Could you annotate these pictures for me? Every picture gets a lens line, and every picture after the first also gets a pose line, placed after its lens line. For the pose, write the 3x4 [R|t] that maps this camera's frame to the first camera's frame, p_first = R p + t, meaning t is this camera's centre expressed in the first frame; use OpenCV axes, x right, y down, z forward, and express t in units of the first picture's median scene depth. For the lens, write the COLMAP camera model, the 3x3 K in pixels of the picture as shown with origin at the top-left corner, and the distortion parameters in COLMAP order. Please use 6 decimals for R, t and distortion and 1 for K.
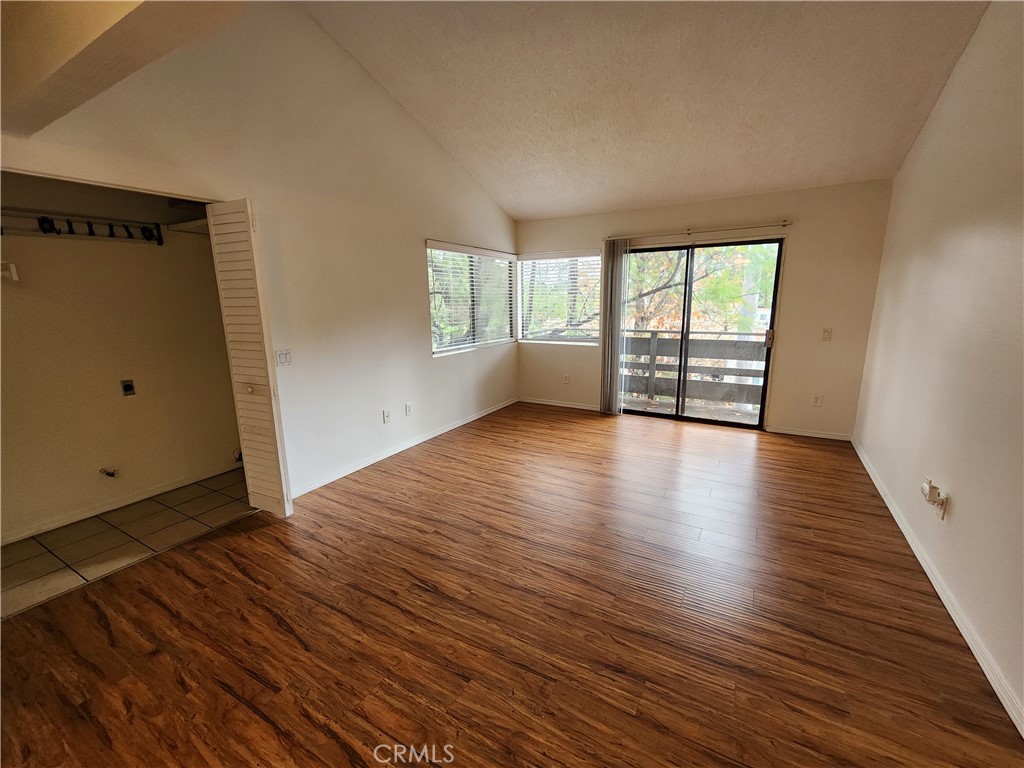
lens RADIAL K [[424.1, 0, 515.6], [0, 424.1, 384.7], [0, 0, 1]] dist [-0.002385, -0.000010]
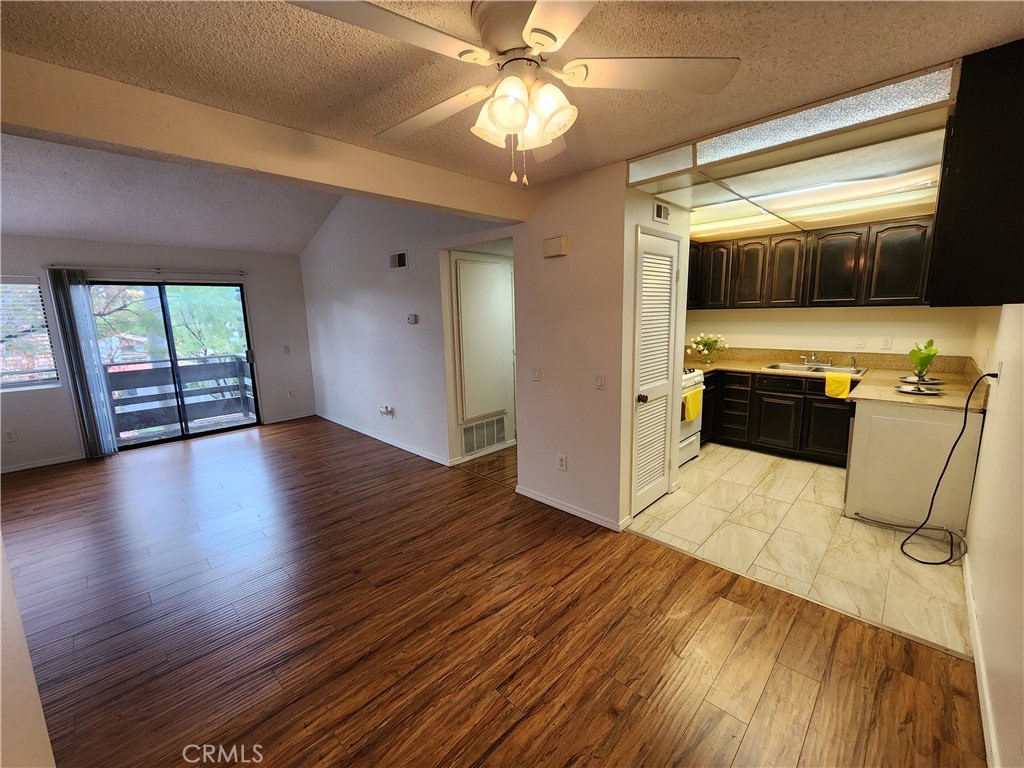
lens RADIAL K [[424.1, 0, 515.6], [0, 424.1, 384.7], [0, 0, 1]] dist [-0.002385, -0.000010]
pose [[0.246129, -0.157708, 0.956321, -0.500746], [0.216798, 0.970632, 0.104271, 0.020668], [-0.944680, 0.181664, 0.273091, -0.149220]]
